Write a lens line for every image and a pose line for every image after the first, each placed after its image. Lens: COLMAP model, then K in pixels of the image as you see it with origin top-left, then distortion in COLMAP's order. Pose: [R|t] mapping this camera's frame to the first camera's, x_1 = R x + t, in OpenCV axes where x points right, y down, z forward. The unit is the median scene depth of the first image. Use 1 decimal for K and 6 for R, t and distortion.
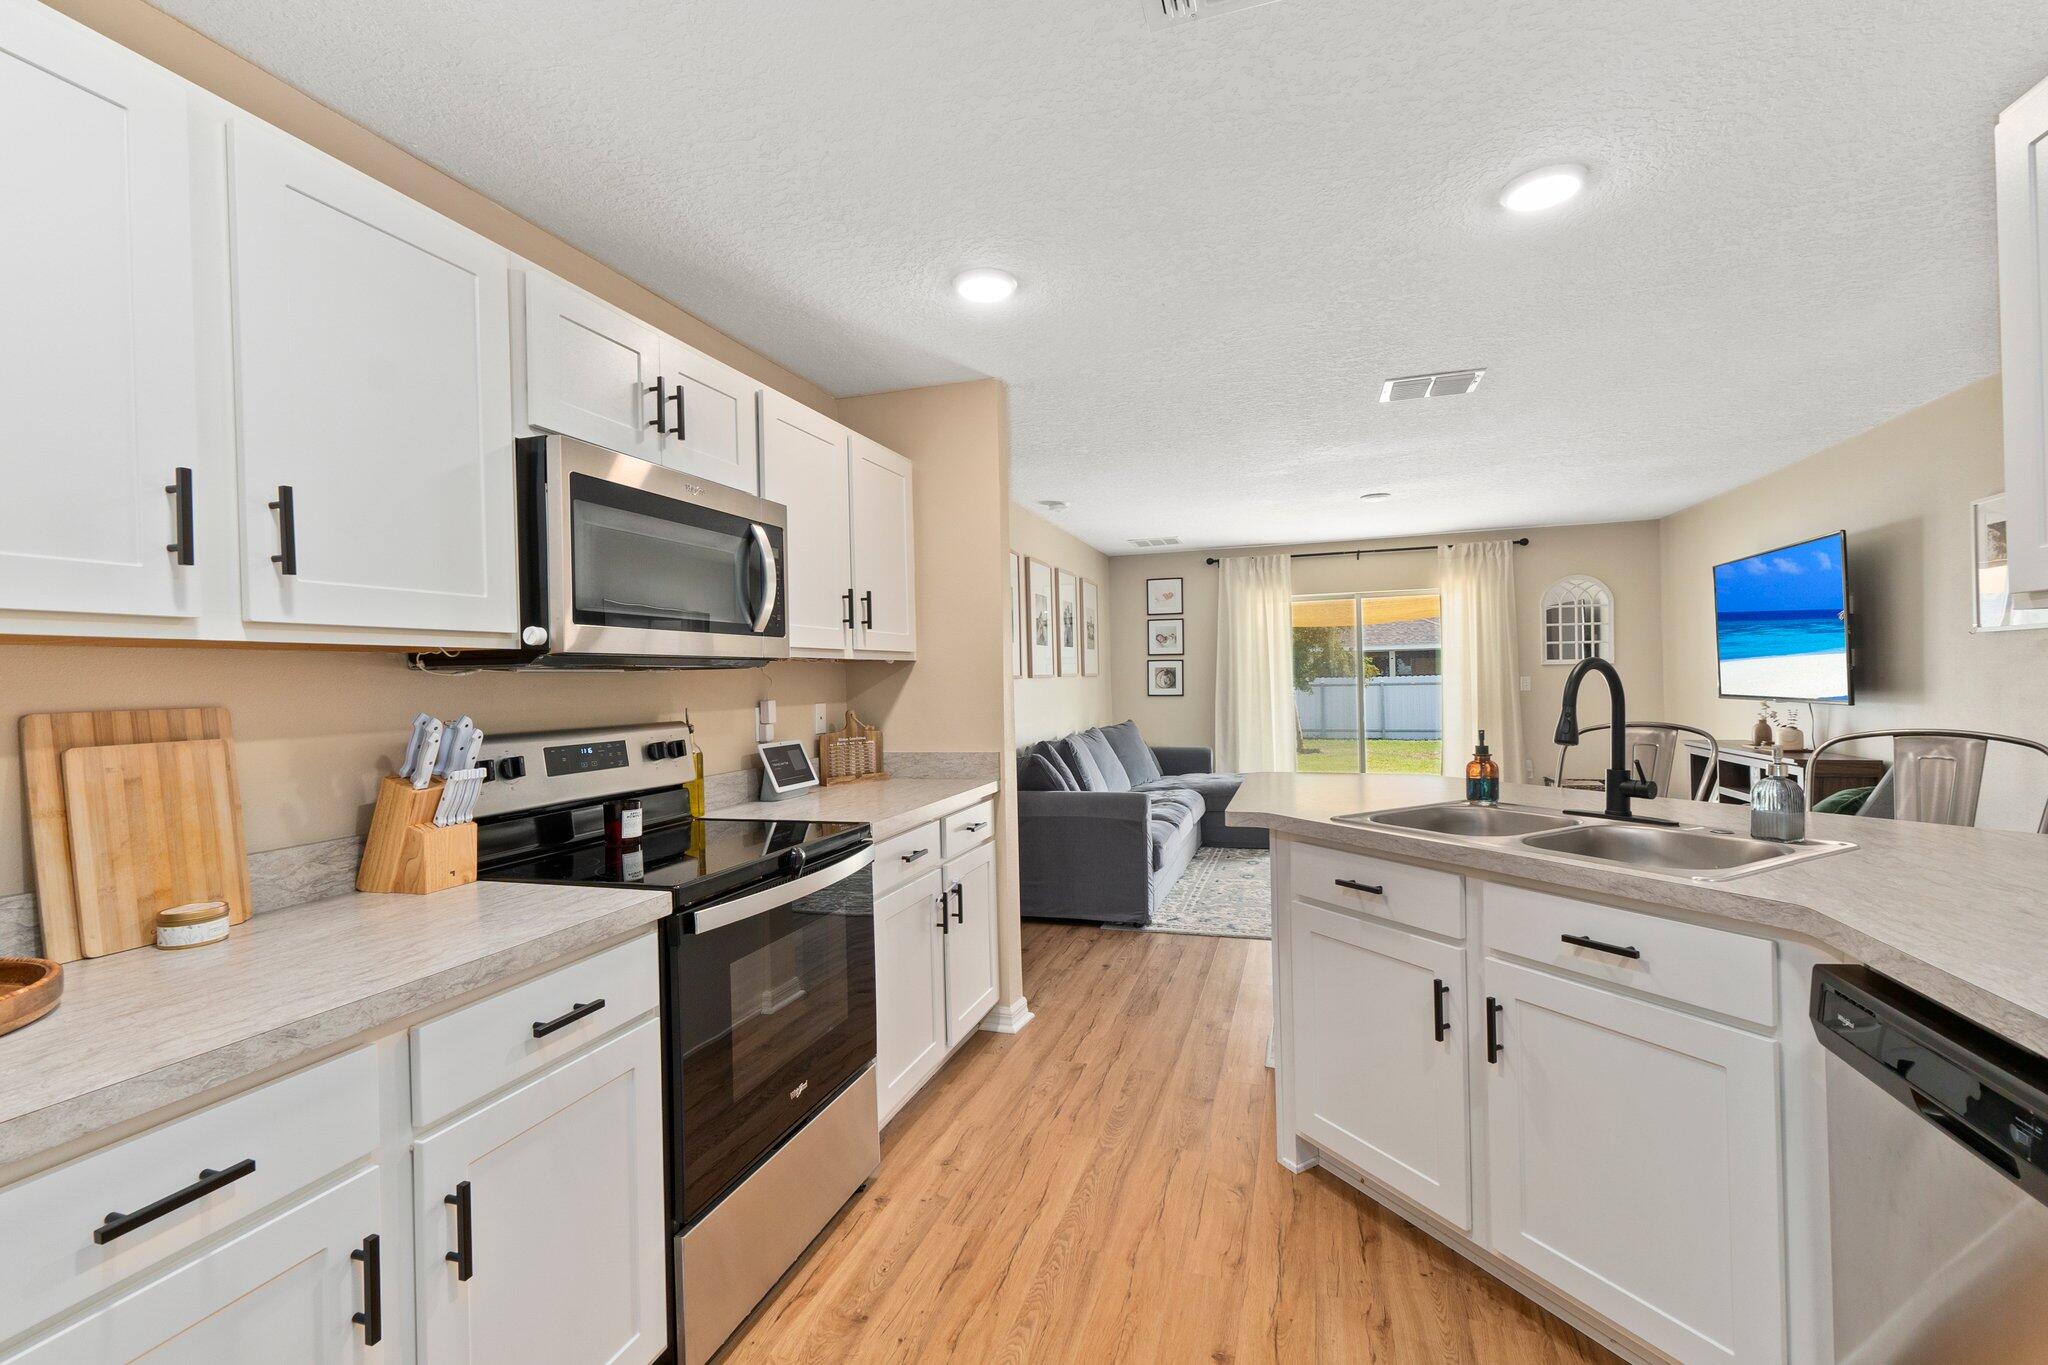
lens RADIAL K [[893.4, 0, 1024.0], [0, 893.4, 682.5], [0, 0, 1]] dist [0.005767, 0.000276]
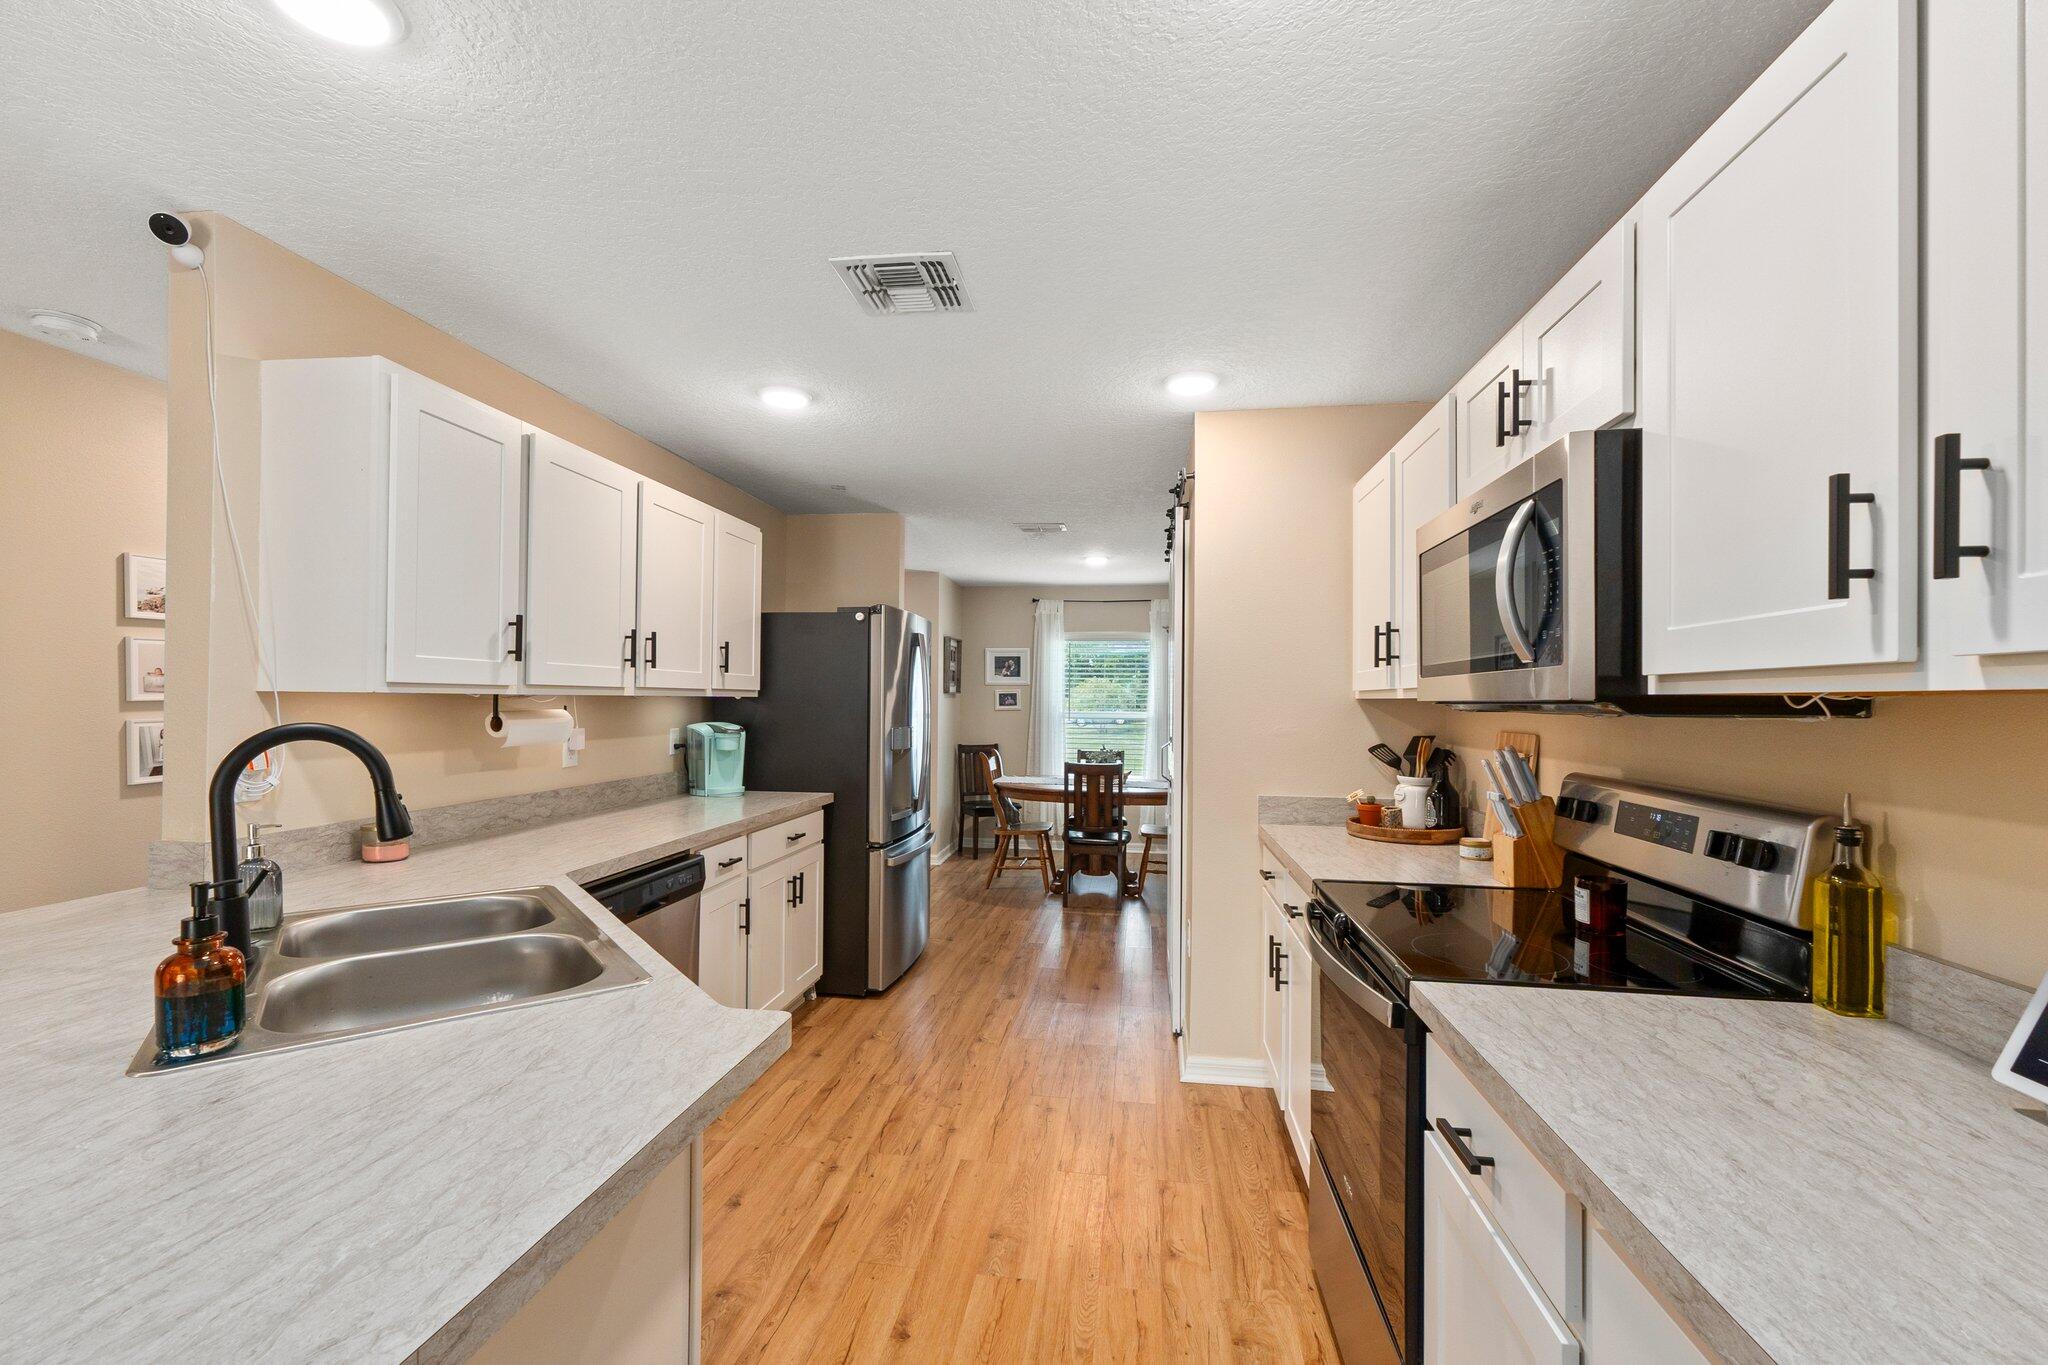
lens RADIAL K [[873.4, 0, 1025.0], [0, 873.4, 673.9], [0, 0, 1]] dist [0.002350, -0.000744]
pose [[-0.984044, 0.010662, -0.177603, 0.145795], [0.014786, 0.999651, -0.021912, -0.030292], [0.177307, -0.024188, -0.983858, 1.219761]]
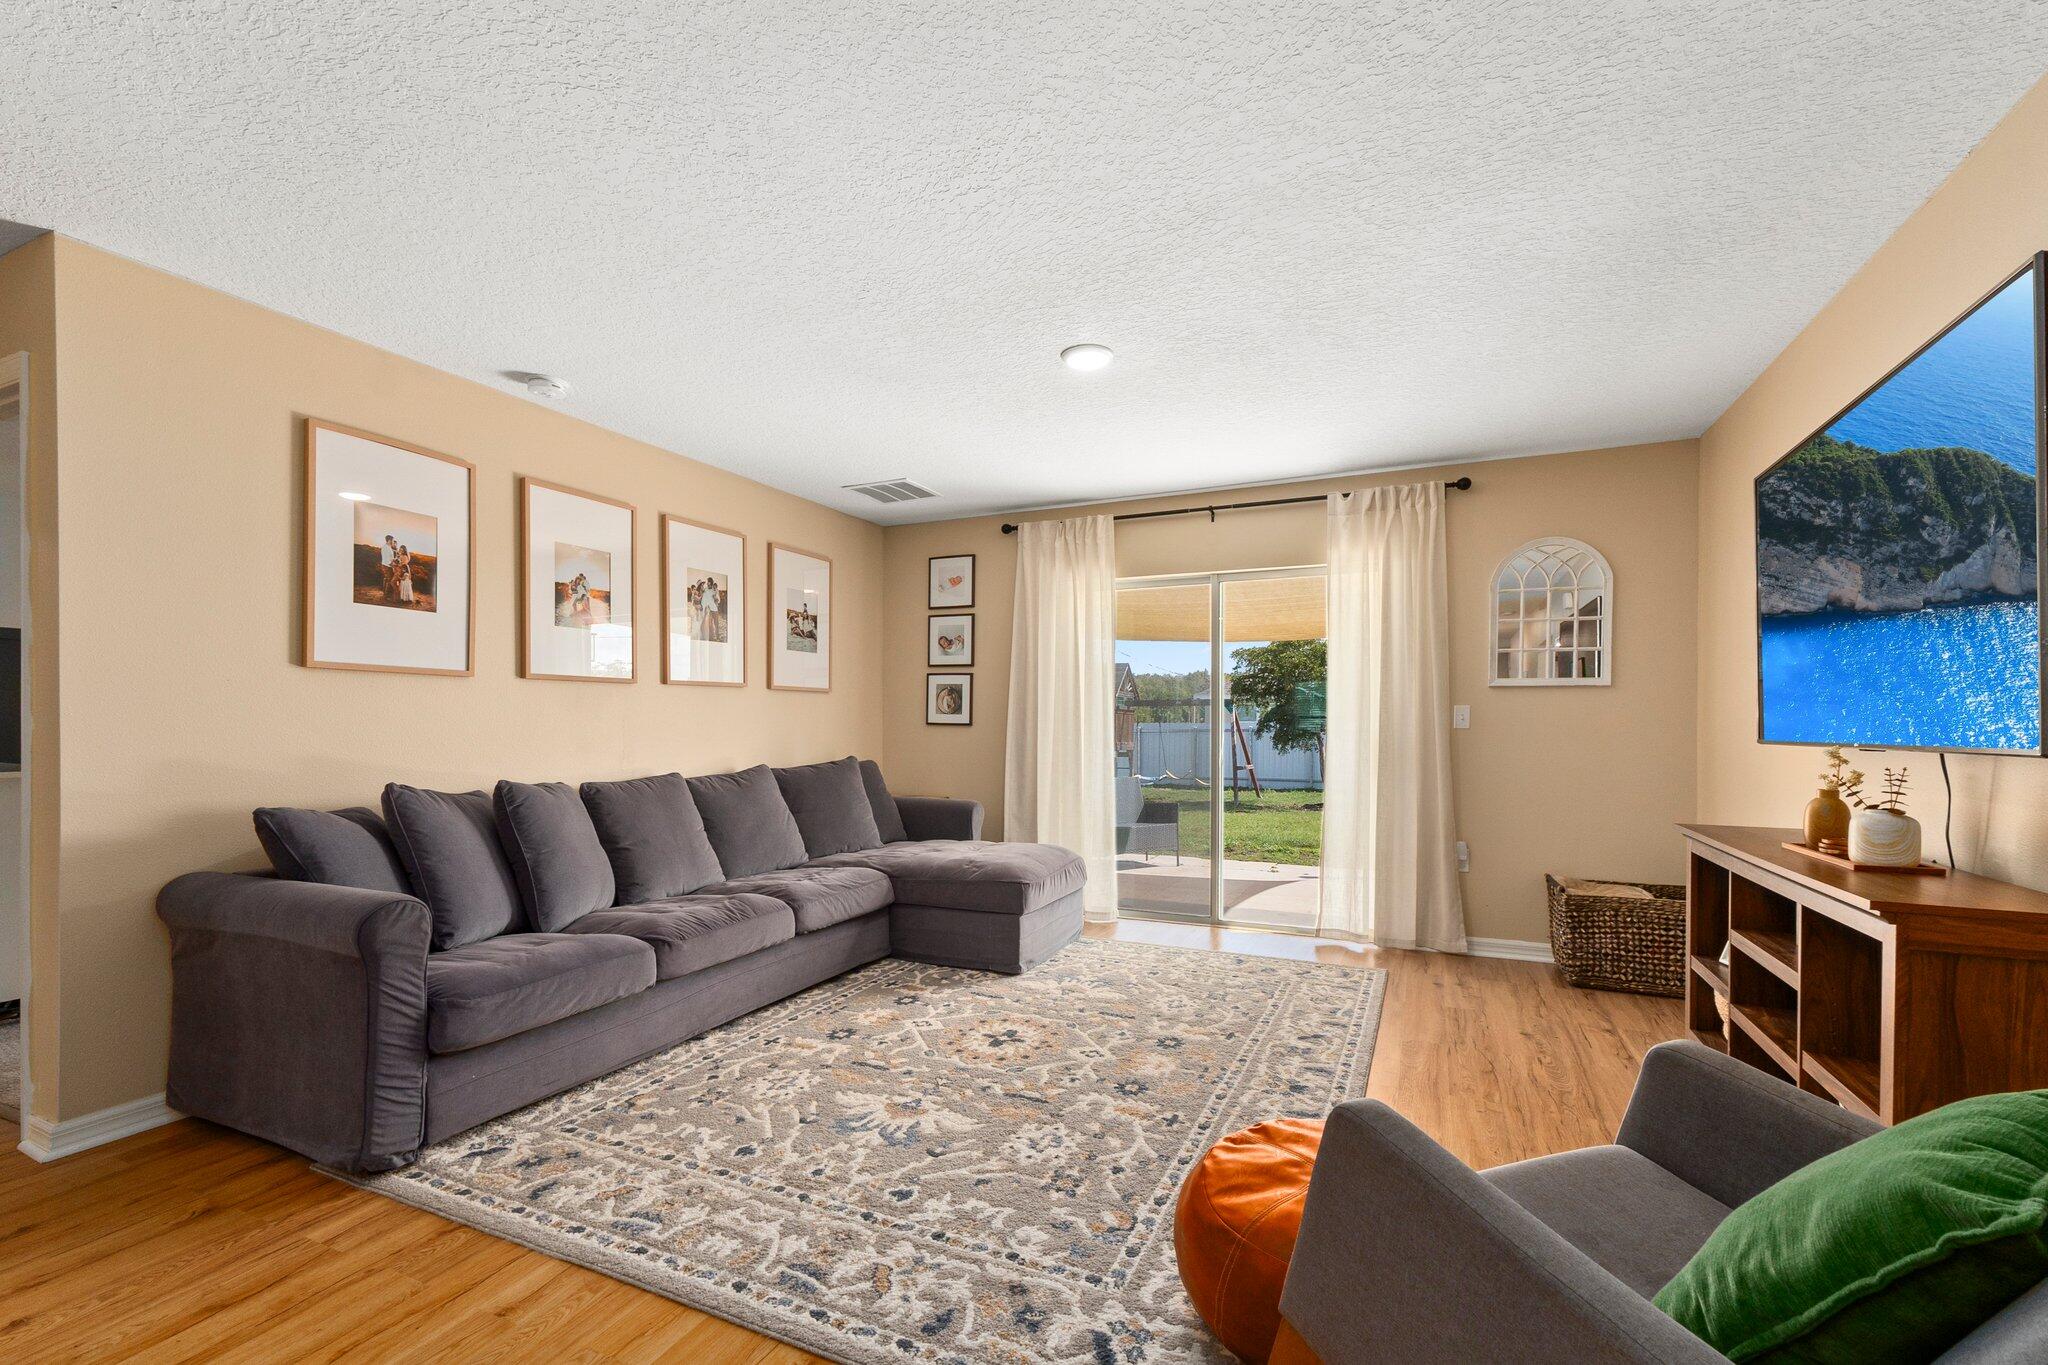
lens RADIAL K [[885.2, 0, 1023.5], [0, 885.2, 730.9], [0, 0, 1]] dist [0.000649, -0.000194]
pose [[0.992329, 0.028048, -0.120397, 0.810164], [-0.027236, 0.999594, 0.008388, 0.032944], [0.120584, -0.005044, 0.992690, 0.873933]]
